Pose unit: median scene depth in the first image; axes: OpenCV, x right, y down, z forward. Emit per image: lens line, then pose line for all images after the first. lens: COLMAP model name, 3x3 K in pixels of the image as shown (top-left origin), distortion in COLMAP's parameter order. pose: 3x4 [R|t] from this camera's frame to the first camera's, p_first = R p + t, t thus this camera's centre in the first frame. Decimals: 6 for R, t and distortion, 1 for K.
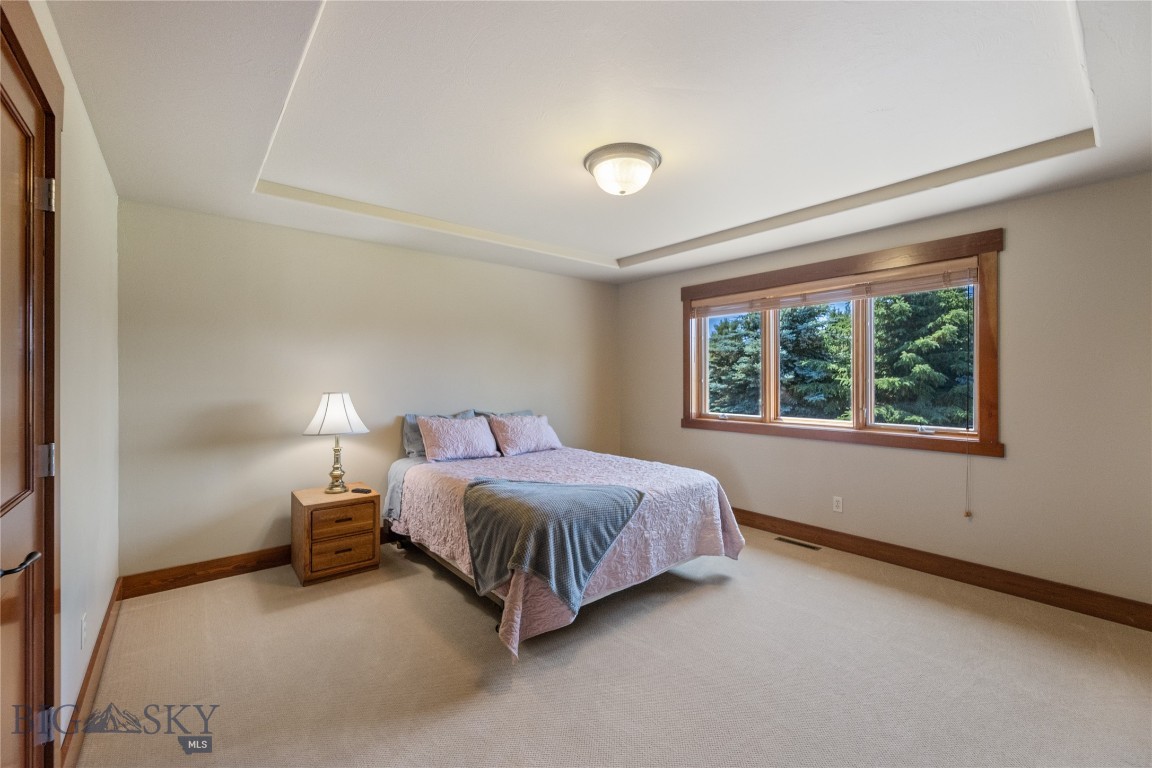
lens RADIAL K [[463.1, 0, 576.0], [0, 463.1, 384.0], [0, 0, 1]] dist [0.001192, 0.000036]
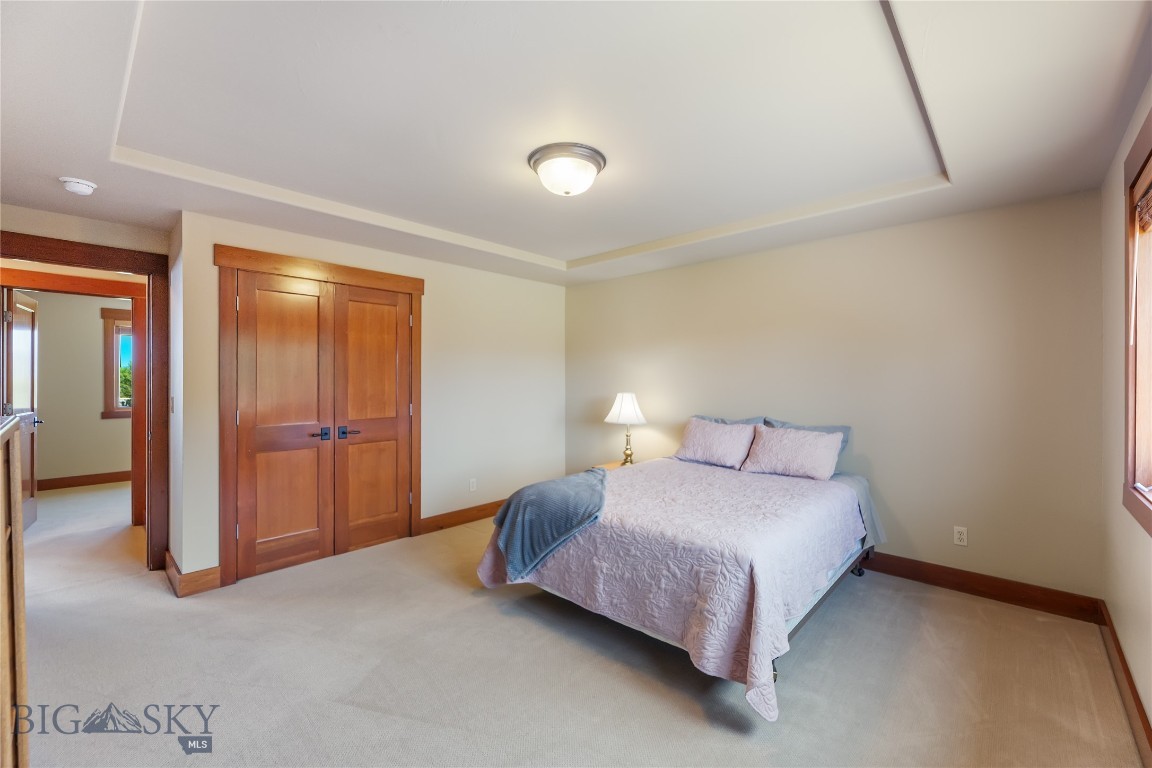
lens RADIAL K [[481.4, 0, 576.0], [0, 481.4, 384.0], [0, 0, 1]] dist [-0.000956, -0.000076]
pose [[0.124190, 0.008552, -0.992222, 0.998769], [-0.008687, 0.999934, 0.007531, -0.017295], [0.992220, 0.007684, 0.124256, 0.803569]]
